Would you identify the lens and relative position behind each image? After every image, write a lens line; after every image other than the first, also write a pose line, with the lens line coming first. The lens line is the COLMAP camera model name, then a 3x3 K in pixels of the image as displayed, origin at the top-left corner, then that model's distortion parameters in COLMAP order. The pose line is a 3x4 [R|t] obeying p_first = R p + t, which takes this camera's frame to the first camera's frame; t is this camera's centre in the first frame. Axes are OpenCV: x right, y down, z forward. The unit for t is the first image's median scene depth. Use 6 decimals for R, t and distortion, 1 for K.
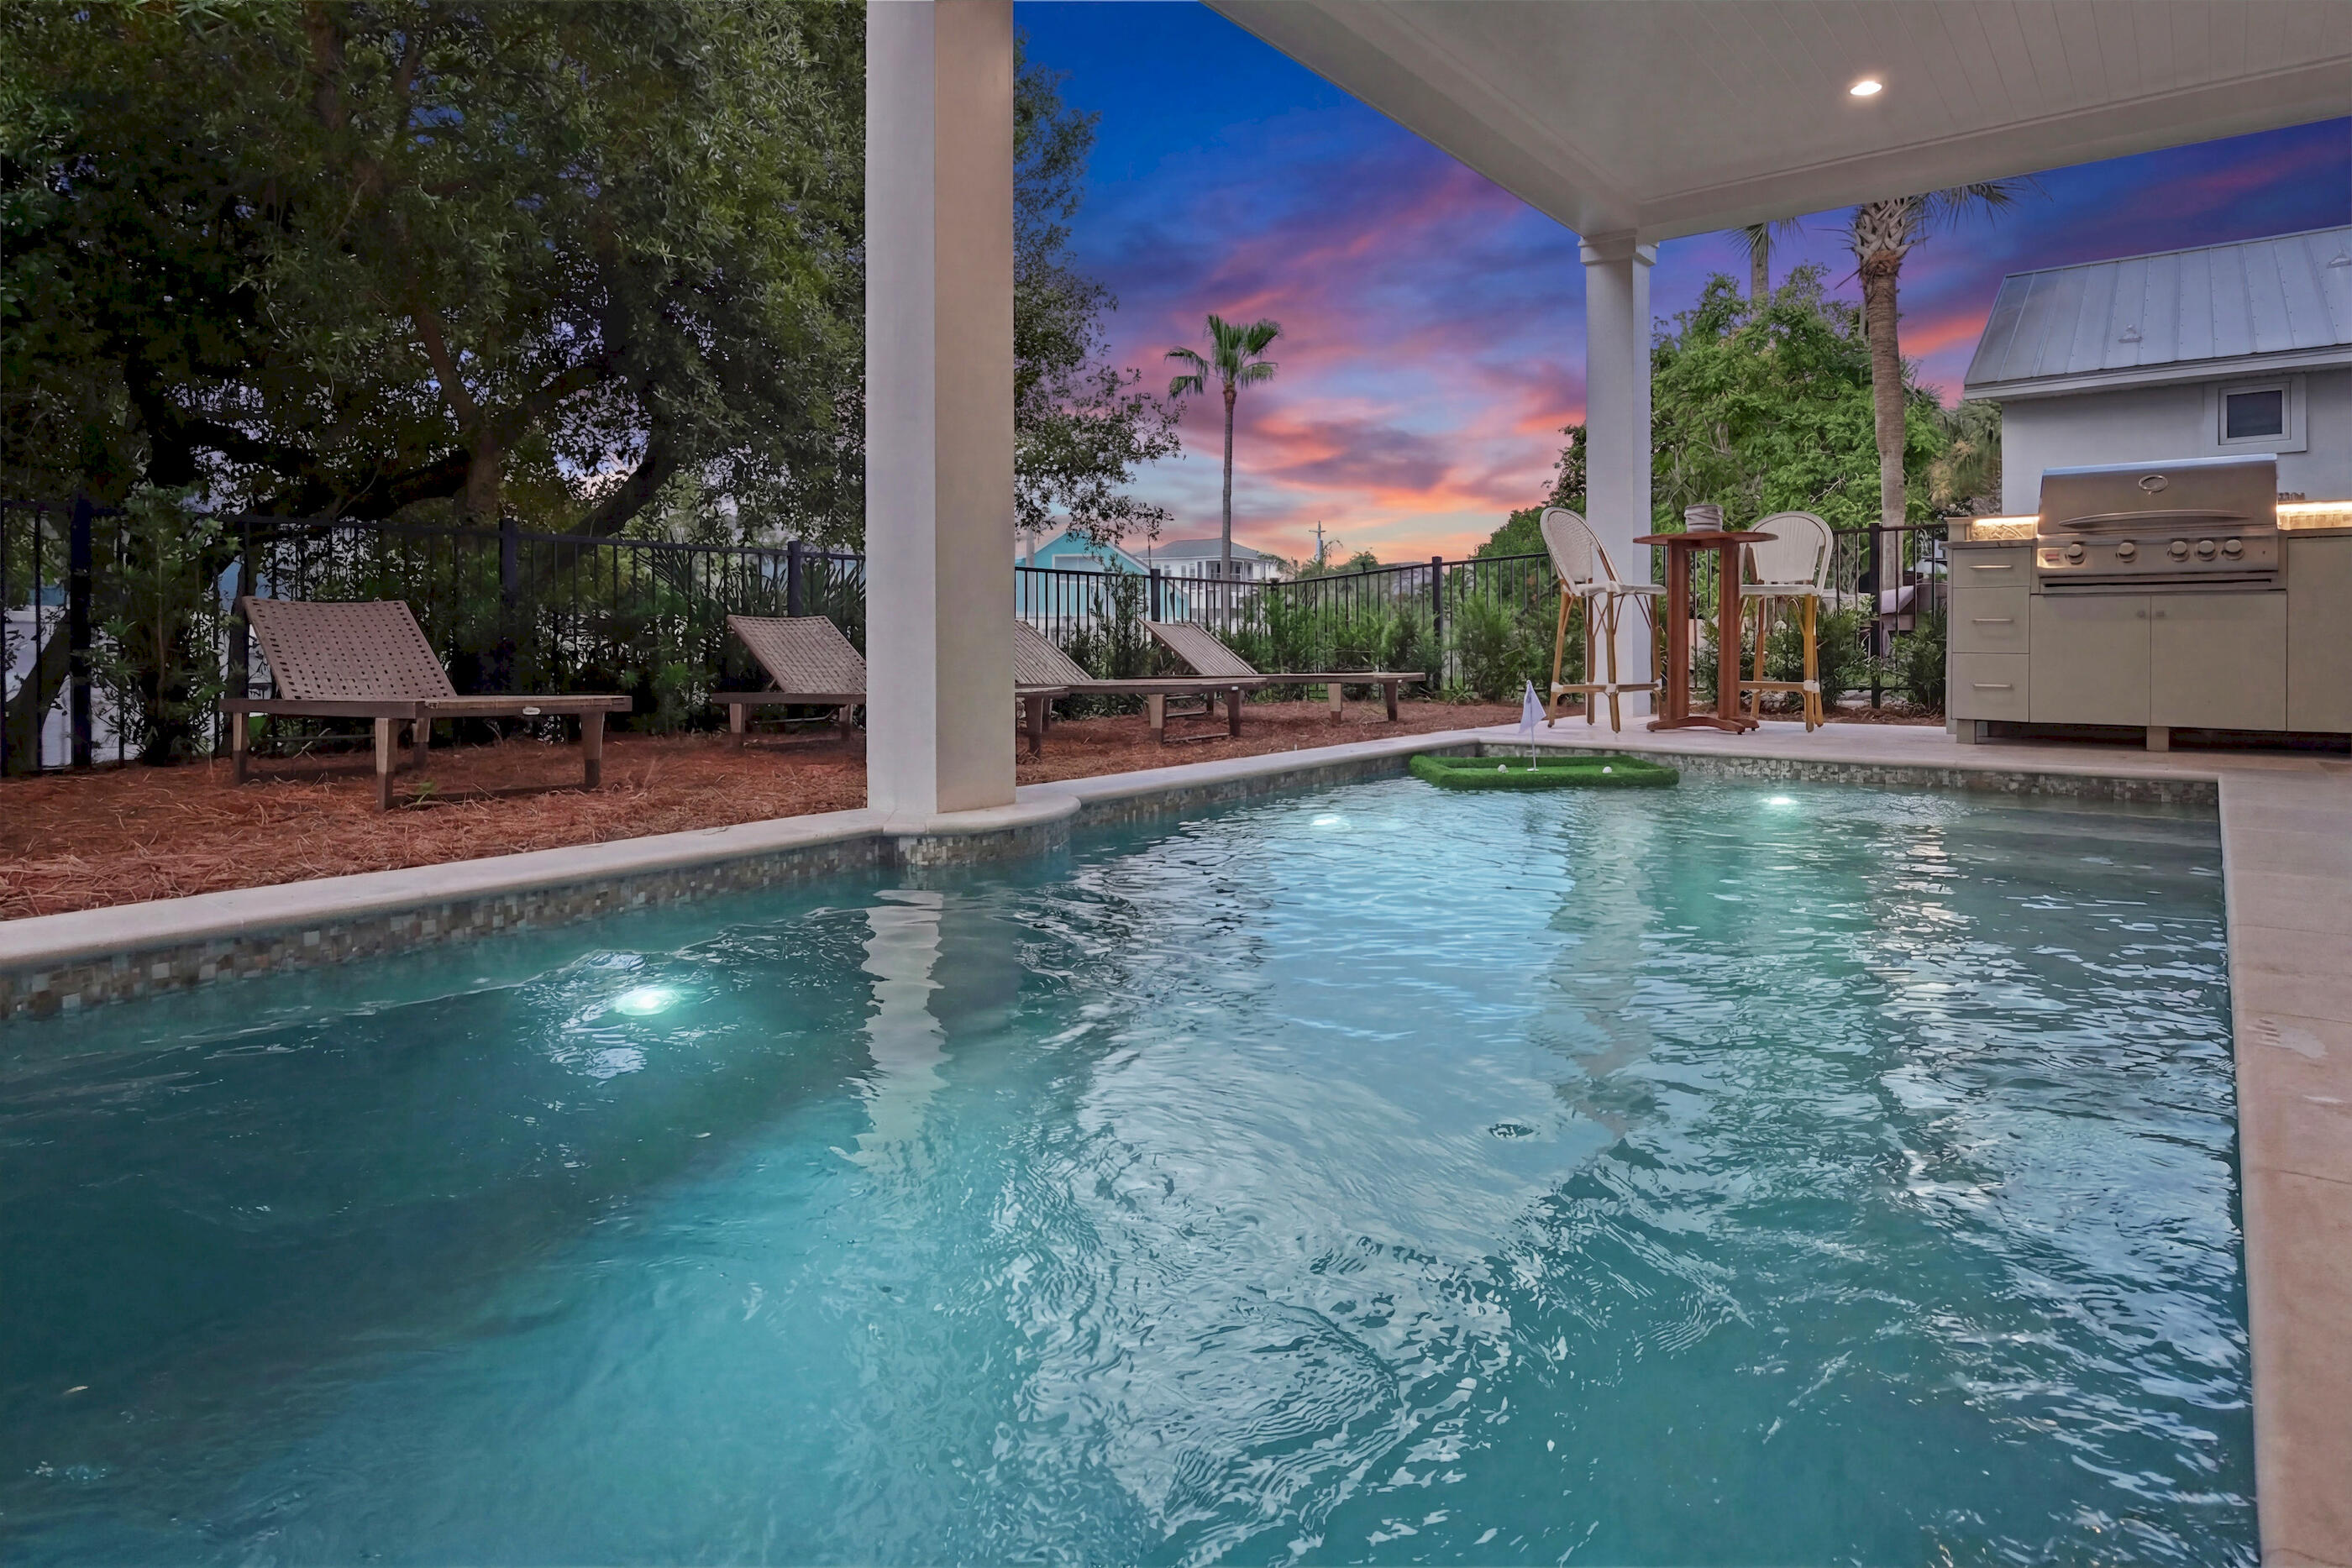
lens RADIAL K [[1172.4, 0, 1225.7], [0, 1172.4, 715.3], [0, 0, 1]] dist [-0.015277, 0.000415]
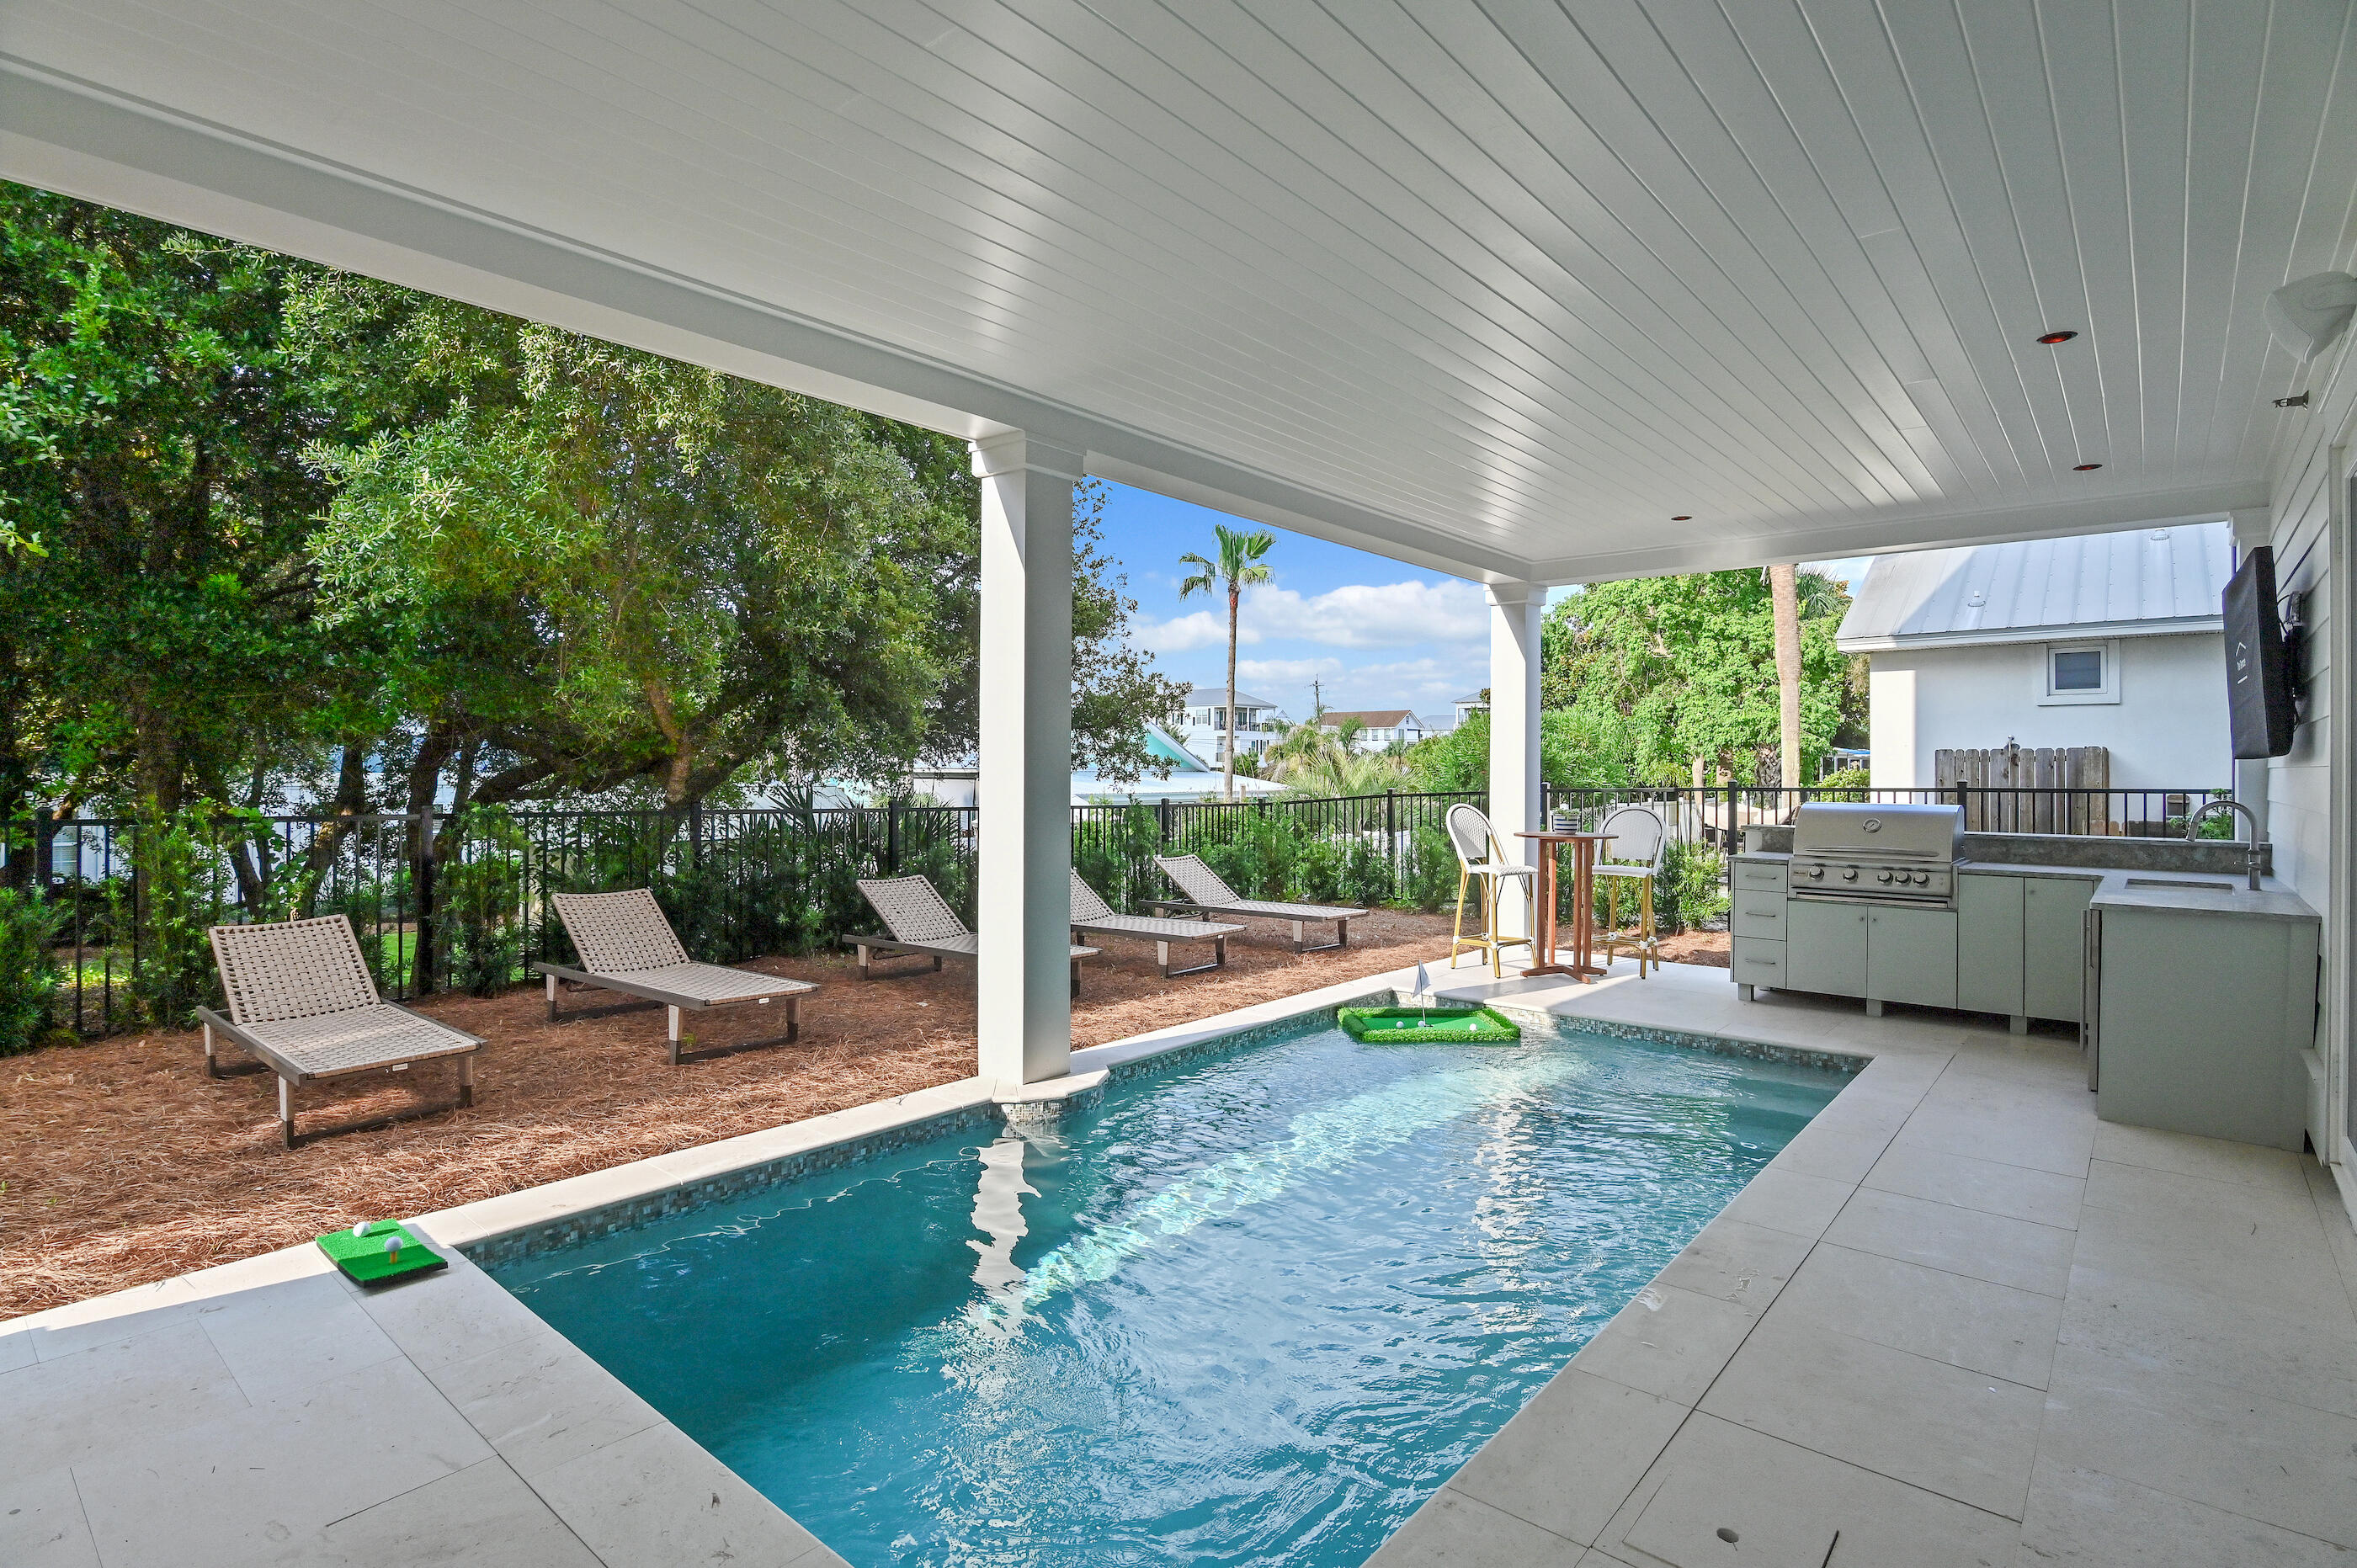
lens RADIAL K [[1136.7, 0, 1178.5], [0, 1136.7, 784.0], [0, 0, 1]] dist [-0.009542, 0.000030]
pose [[0.998552, 0.005375, -0.053526, 0.029220], [-0.006353, 0.999816, -0.018118, -0.173819], [0.053419, 0.018432, 0.998402, -0.325107]]
